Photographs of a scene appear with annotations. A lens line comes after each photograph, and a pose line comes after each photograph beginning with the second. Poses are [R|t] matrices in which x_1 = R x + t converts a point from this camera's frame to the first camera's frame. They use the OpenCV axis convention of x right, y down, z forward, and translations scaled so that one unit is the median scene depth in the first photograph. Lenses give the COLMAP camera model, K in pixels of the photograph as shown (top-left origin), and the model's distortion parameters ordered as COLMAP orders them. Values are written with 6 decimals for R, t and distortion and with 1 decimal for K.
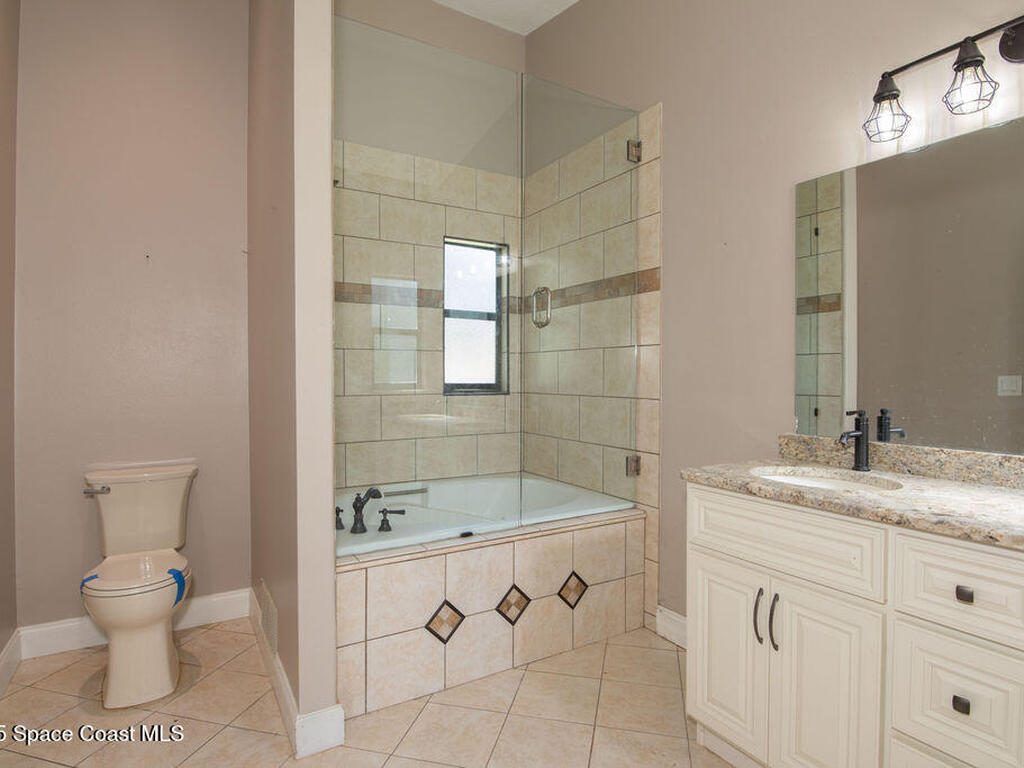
lens RADIAL K [[560.9, 0, 511.9], [0, 560.9, 380.9], [0, 0, 1]] dist [-0.002936, -0.015106]
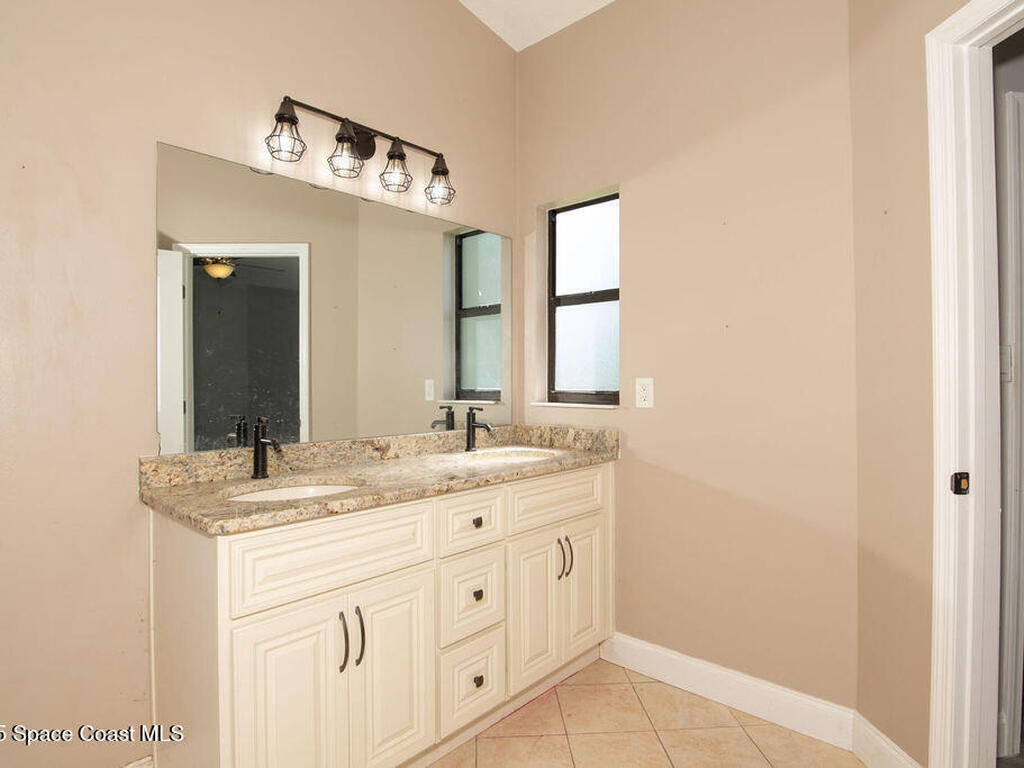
lens RADIAL K [[560.9, 0, 518.5], [0, 560.9, 375.2], [0, 0, 1]] dist [-0.002936, -0.015106]
pose [[-0.305049, 0.007568, 0.952307, -0.310669], [0.006730, 0.999961, -0.005791, -0.008527], [-0.952313, 0.004642, -0.305088, 0.586534]]
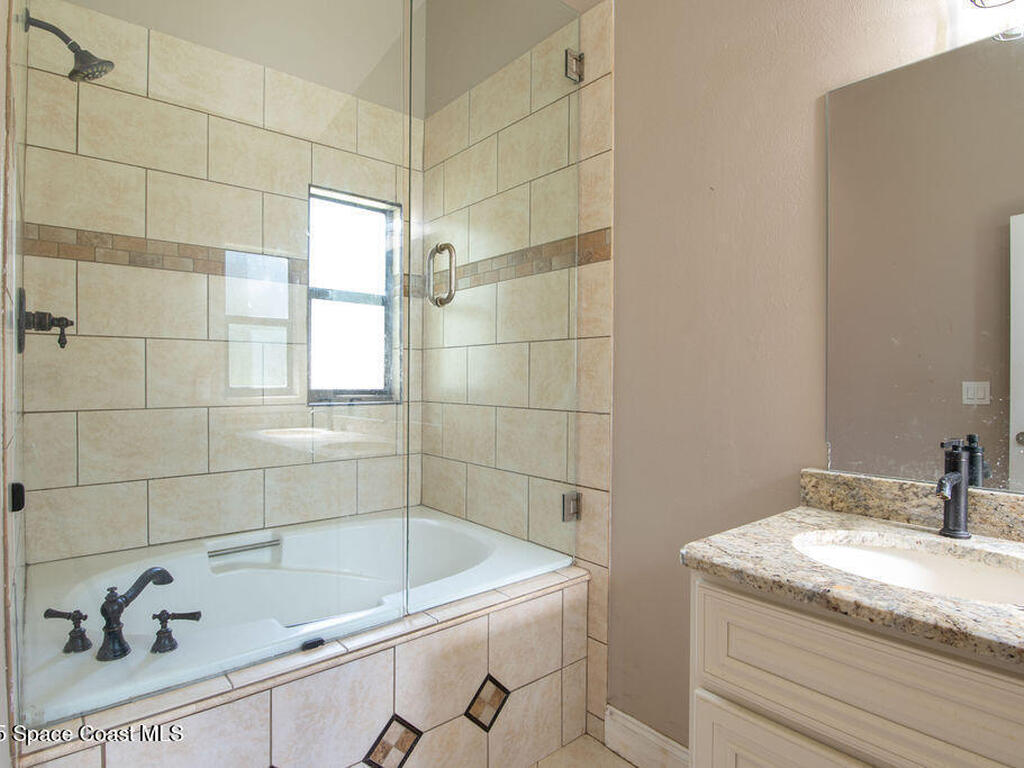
lens RADIAL K [[560.9, 0, 510.2], [0, 560.9, 382.0], [0, 0, 1]] dist [-0.002936, -0.015106]
pose [[0.987947, 0.003167, 0.154759, 0.029037], [-0.002842, 0.999993, -0.002323, -0.005245], [-0.154766, 0.001855, 0.987949, 0.317356]]
